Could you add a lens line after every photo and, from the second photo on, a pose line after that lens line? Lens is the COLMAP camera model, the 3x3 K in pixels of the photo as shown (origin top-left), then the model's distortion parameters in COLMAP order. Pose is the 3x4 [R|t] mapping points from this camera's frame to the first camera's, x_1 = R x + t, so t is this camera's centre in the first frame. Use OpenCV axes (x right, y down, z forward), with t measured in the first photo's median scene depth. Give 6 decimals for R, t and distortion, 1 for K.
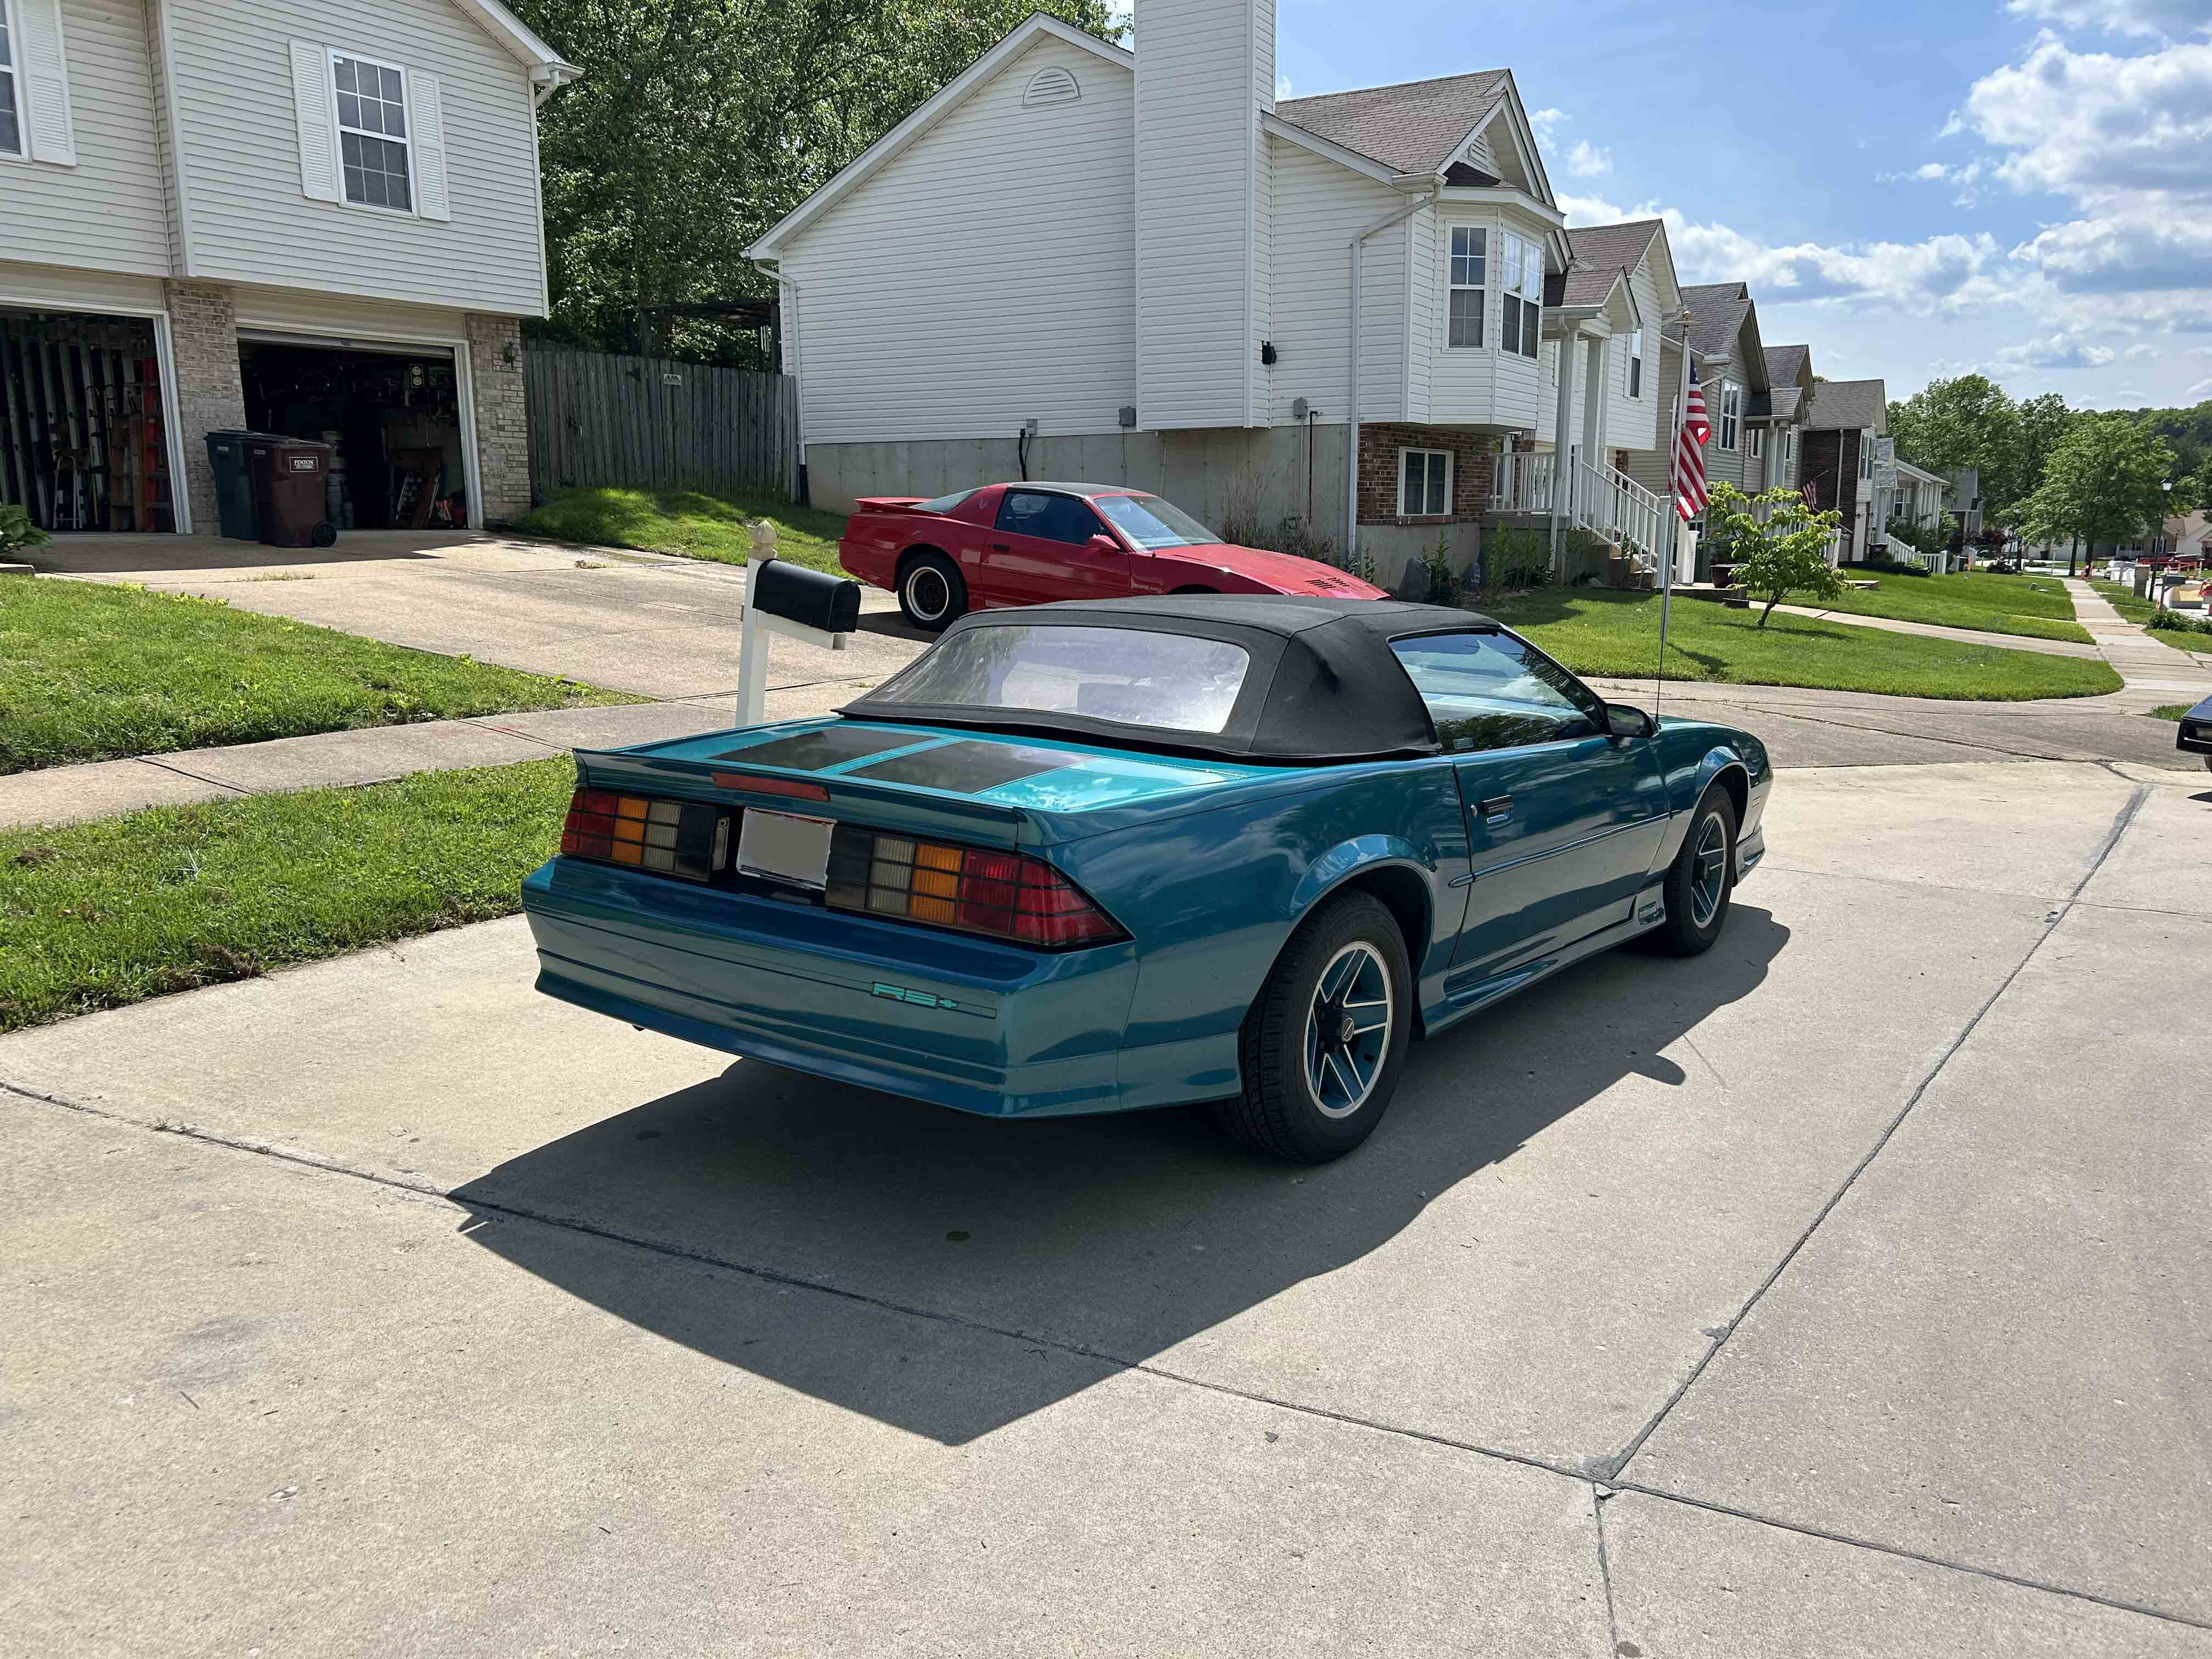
lens RADIAL K [[1718.8, 0, 1106.0], [0, 1718.8, 829.5], [0, 0, 1]] dist [0.014464, 0.008353]
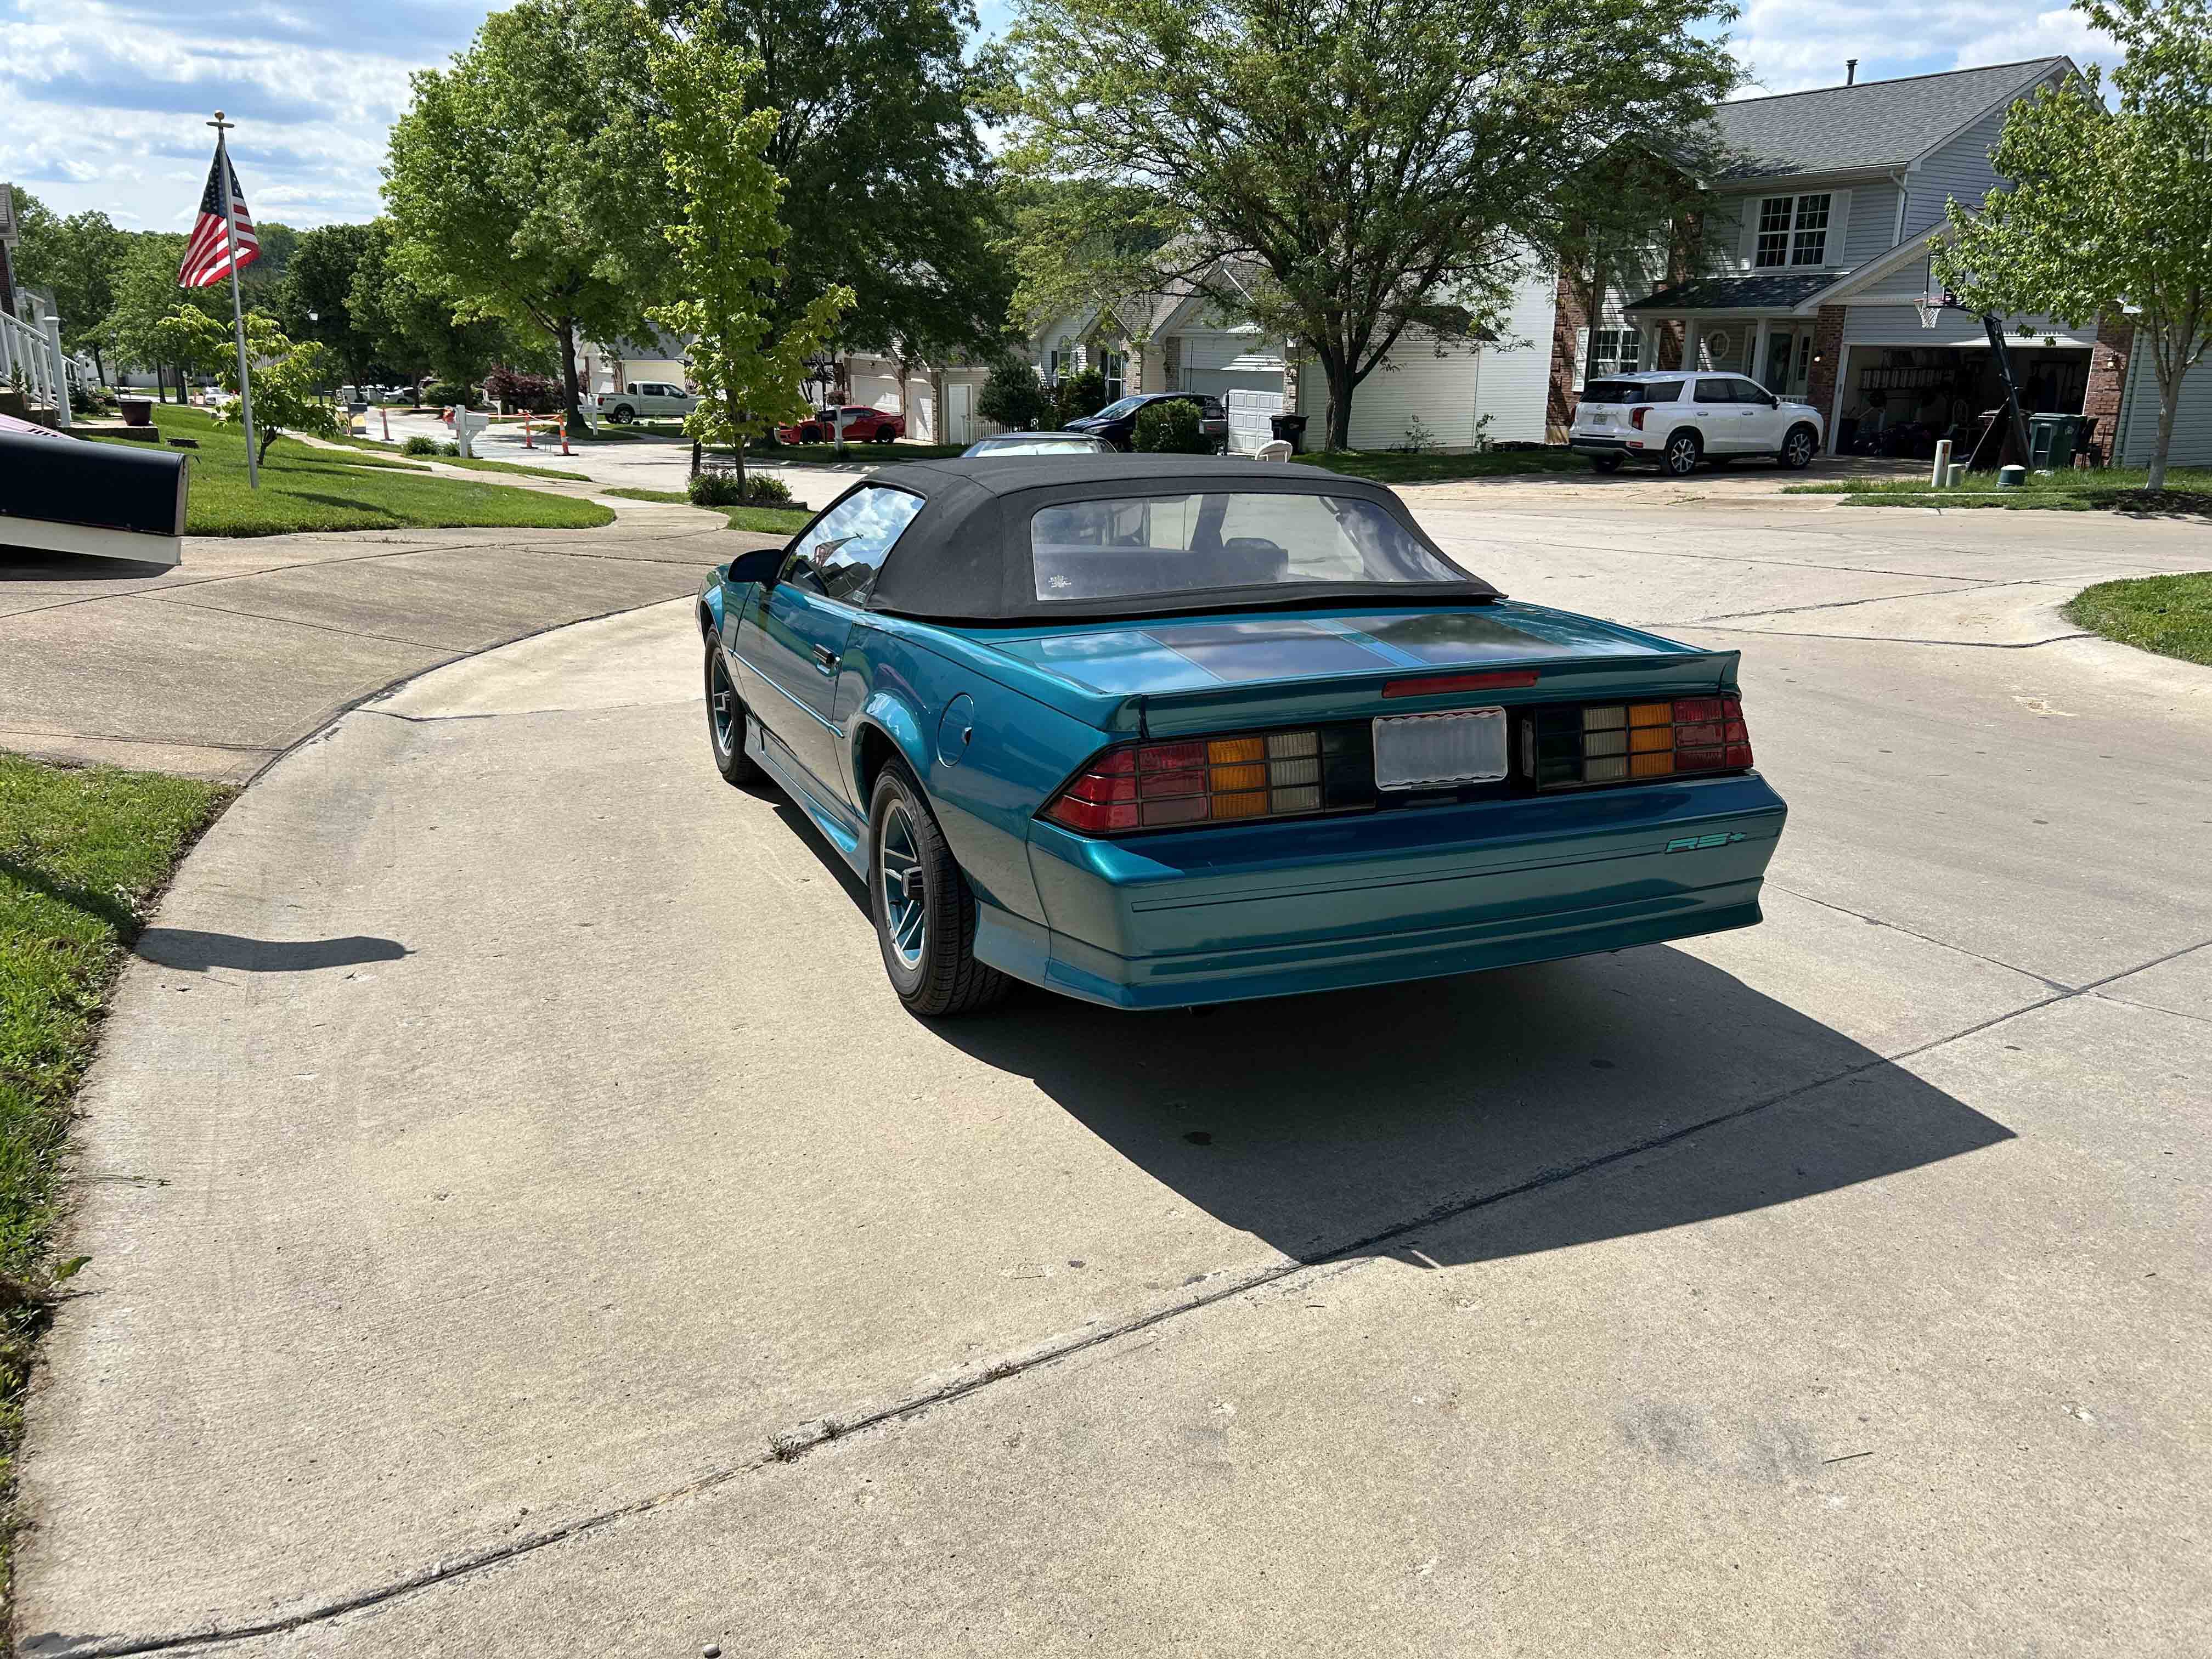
lens RADIAL K [[1675.3, 0, 1106.3], [0, 1675.3, 884.7], [0, 0, 1]] dist [0.062820, -0.080142]
pose [[0.484781, -0.253622, 0.837056, -0.946650], [0.141354, 0.967172, 0.211181, -0.122173], [-0.863137, 0.015945, 0.504717, 0.629403]]
